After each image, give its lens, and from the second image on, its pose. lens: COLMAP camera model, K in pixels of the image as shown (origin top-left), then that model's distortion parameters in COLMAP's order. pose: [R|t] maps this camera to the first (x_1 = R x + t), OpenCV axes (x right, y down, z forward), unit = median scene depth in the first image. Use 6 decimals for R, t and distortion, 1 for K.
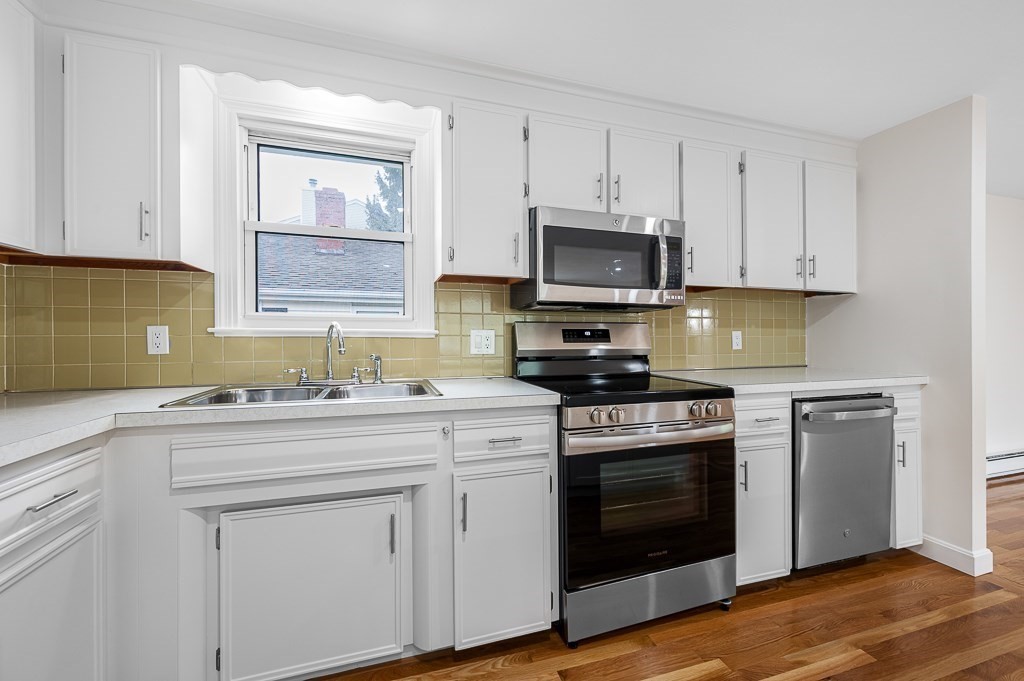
lens RADIAL K [[421.1, 0, 522.8], [0, 421.1, 338.7], [0, 0, 1]] dist [0.005461, 0.000309]
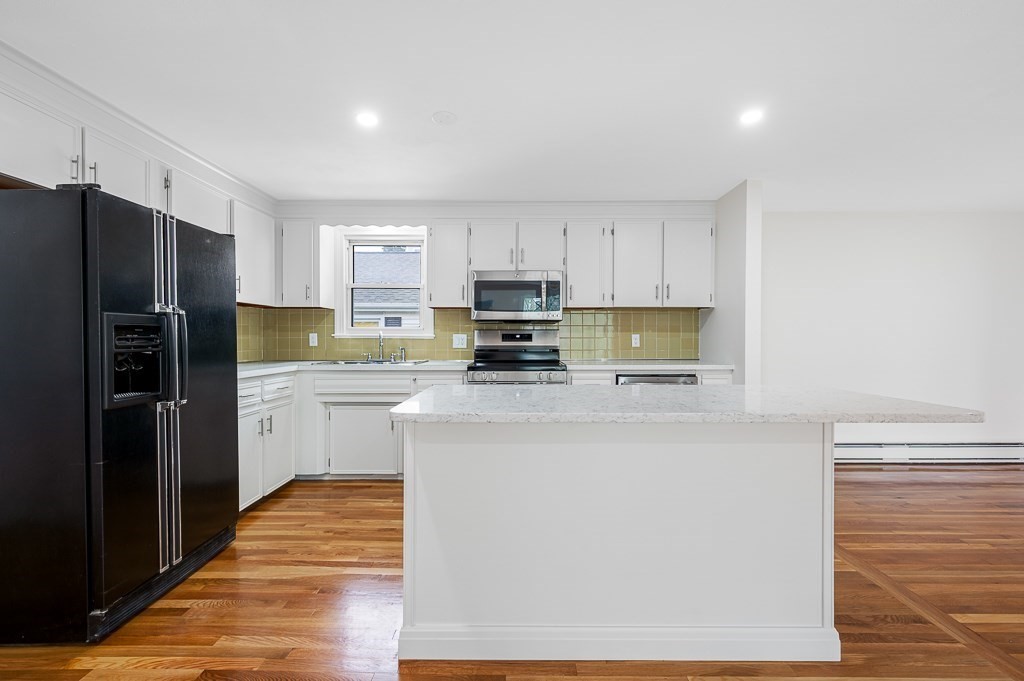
lens RADIAL K [[421.1, 0, 507.1], [0, 421.1, 342.3], [0, 0, 1]] dist [0.005461, 0.000309]
pose [[0.952557, 0.002137, -0.304353, 0.718228], [-0.000891, 0.999991, 0.004232, 0.005555], [0.304359, -0.003760, 0.952550, -0.738544]]
